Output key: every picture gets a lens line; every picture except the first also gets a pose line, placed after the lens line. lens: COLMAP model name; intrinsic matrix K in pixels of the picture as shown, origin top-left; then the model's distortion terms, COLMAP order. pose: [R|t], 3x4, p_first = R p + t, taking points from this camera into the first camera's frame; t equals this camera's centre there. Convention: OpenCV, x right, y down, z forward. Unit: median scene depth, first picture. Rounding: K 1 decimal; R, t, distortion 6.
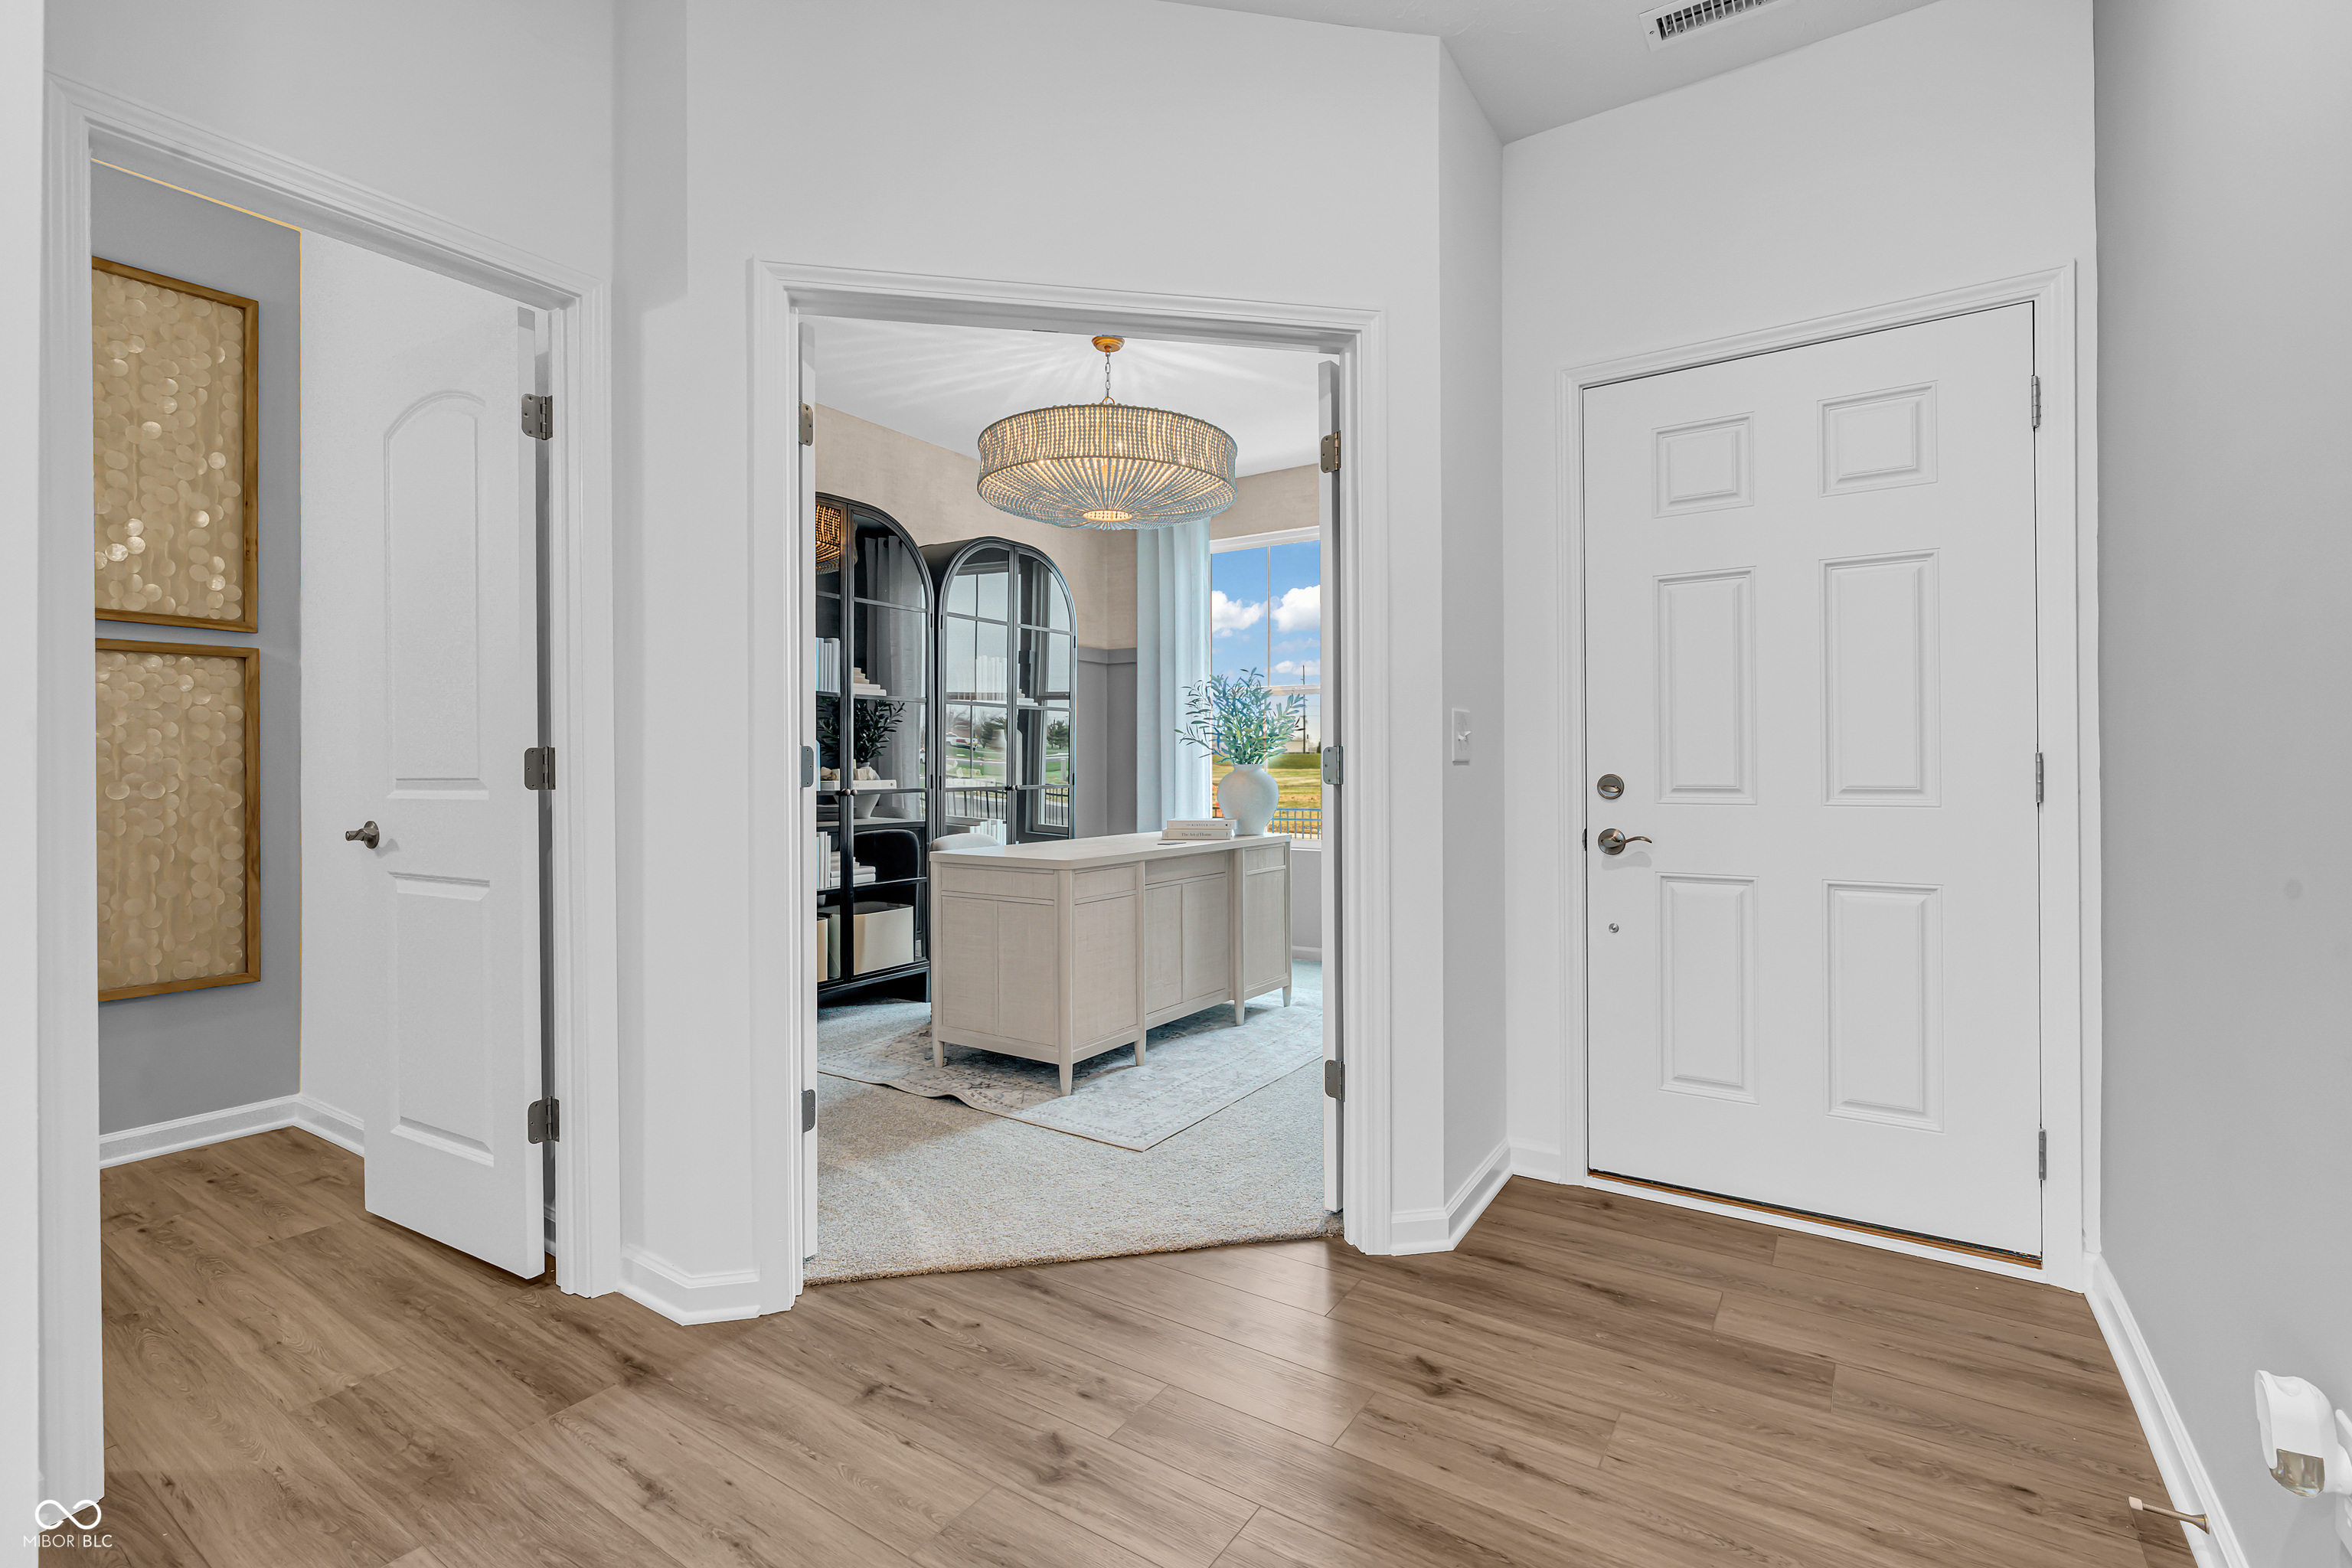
lens RADIAL K [[1052.1, 0, 1172.6], [0, 1052.1, 771.6], [0, 0, 1]] dist [0.000128, -0.000016]
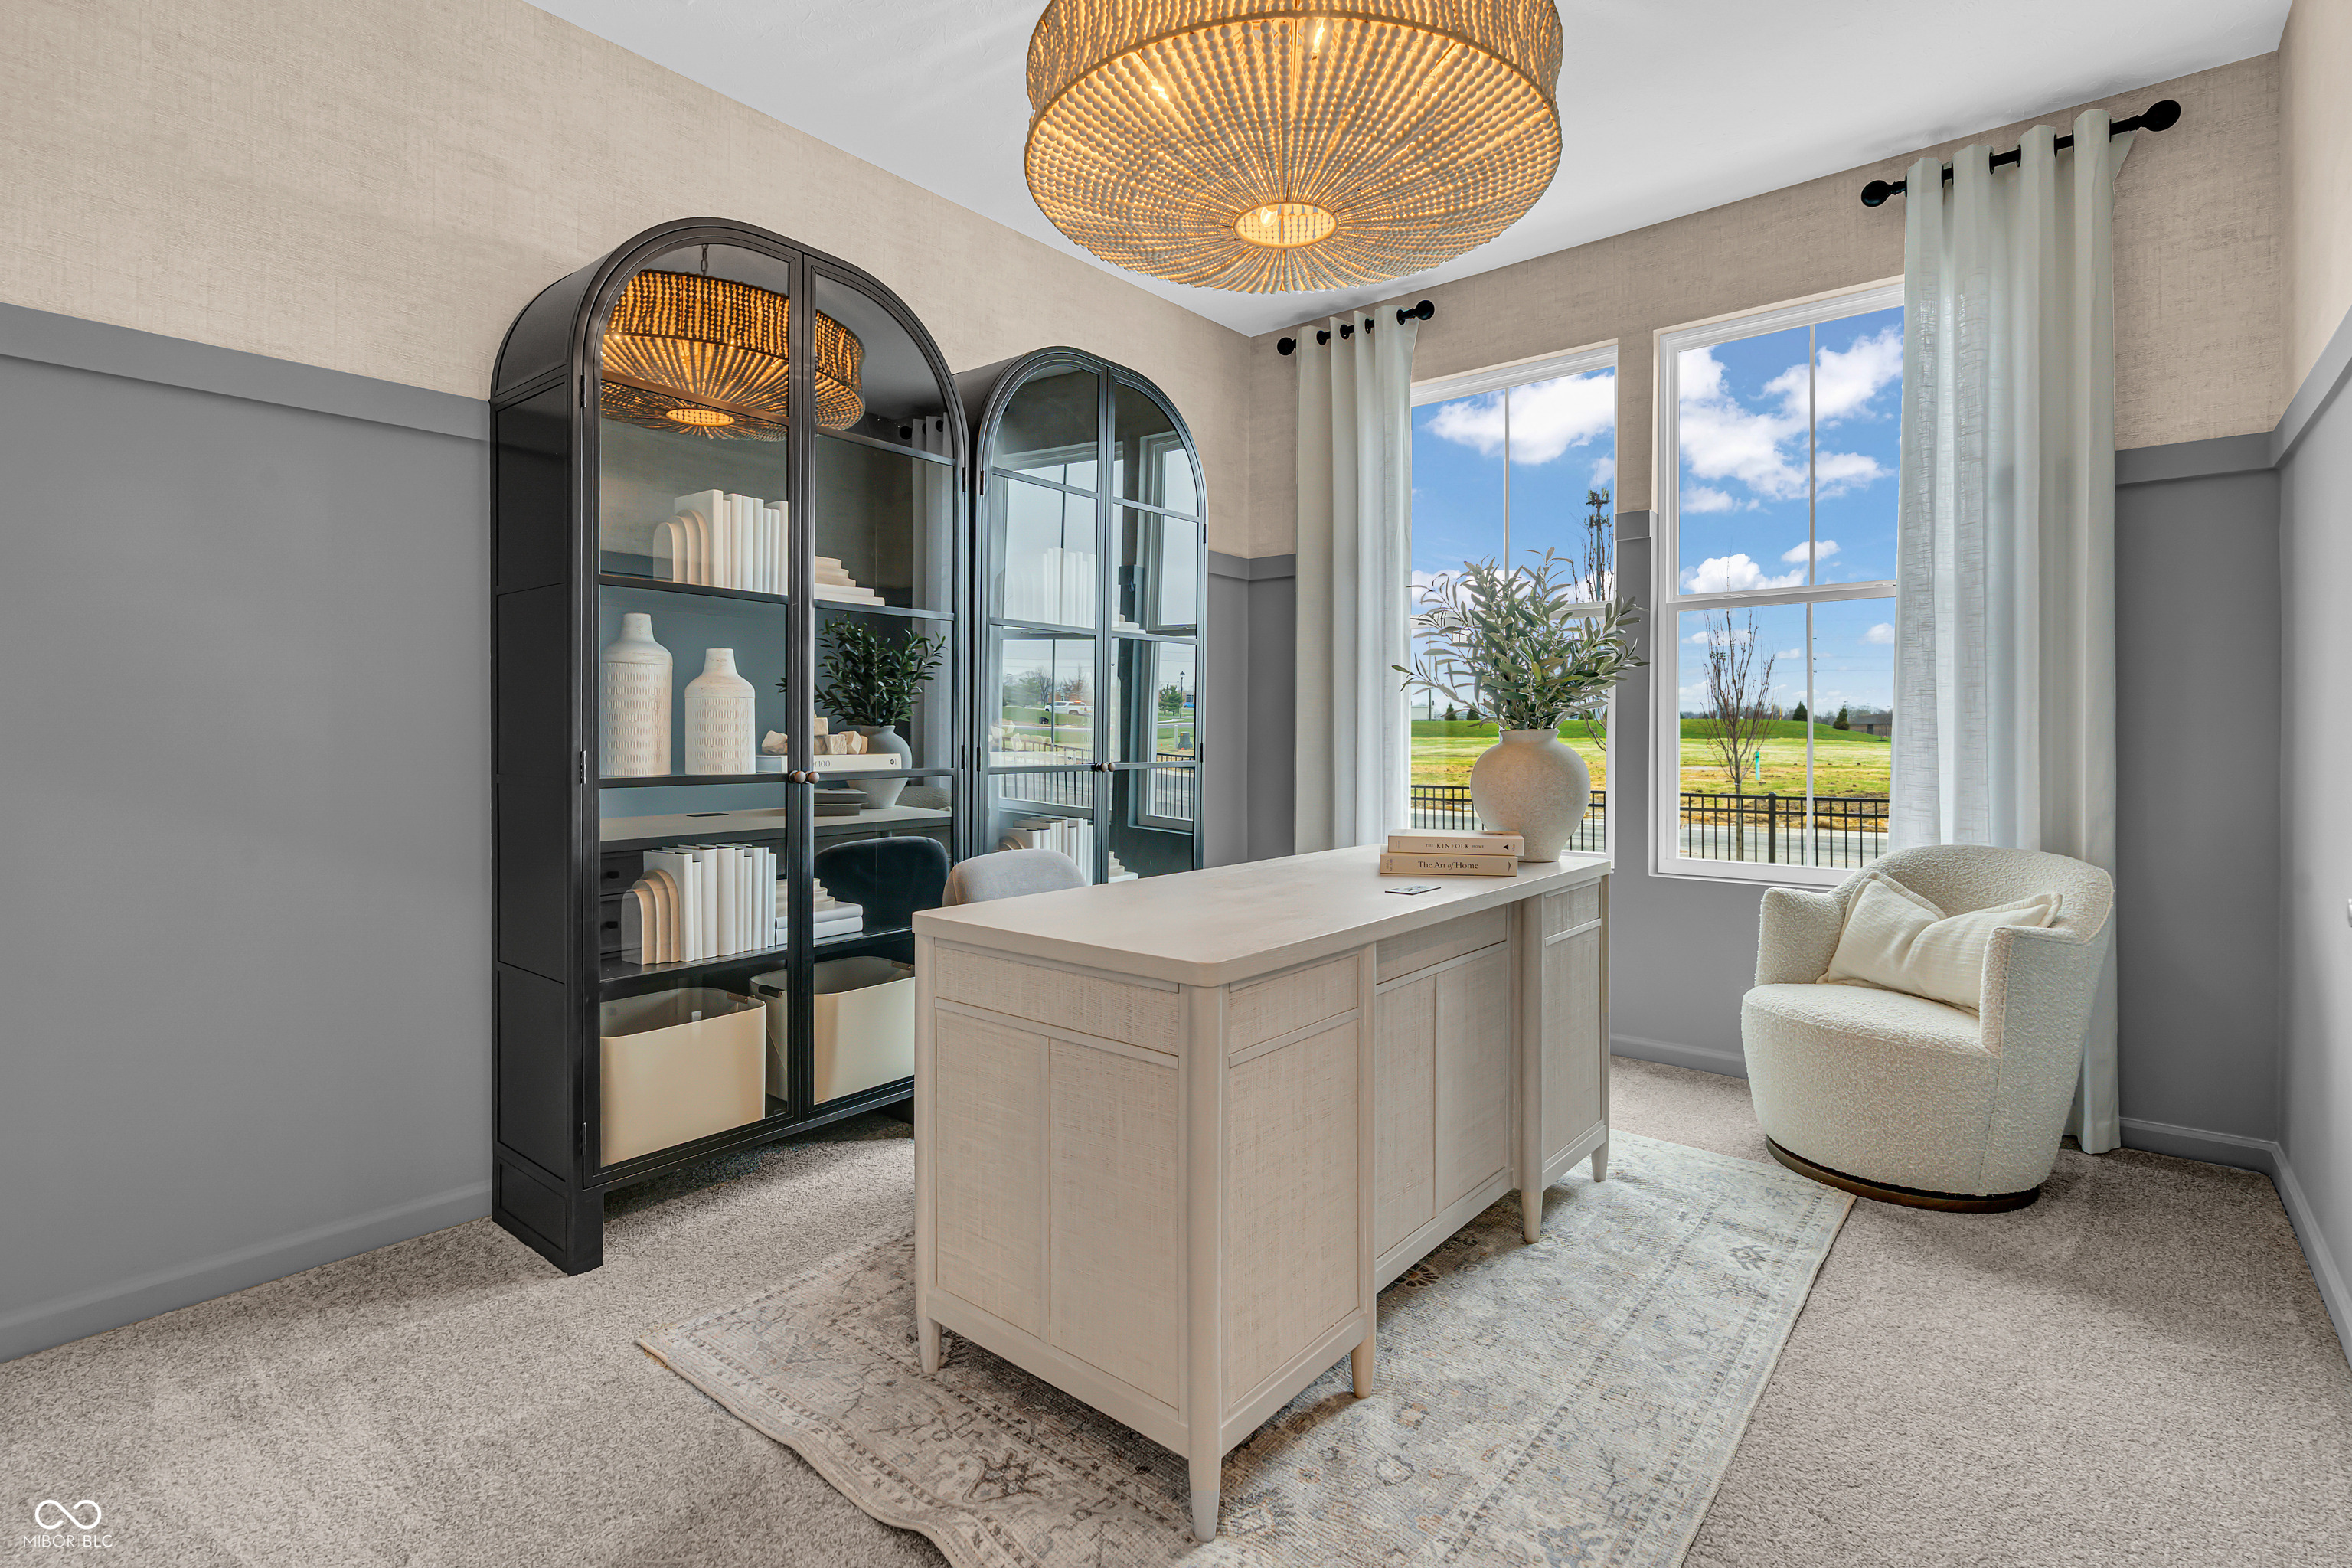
lens RADIAL K [[1086.8, 0, 1176.0], [0, 1086.8, 784.0], [0, 0, 1]] dist [0.009876, 0.000037]
pose [[0.994806, 0.010066, -0.101291, -0.072267], [-0.005931, 0.999140, 0.041038, -0.001391], [0.101617, -0.040224, 0.994010, 0.585863]]
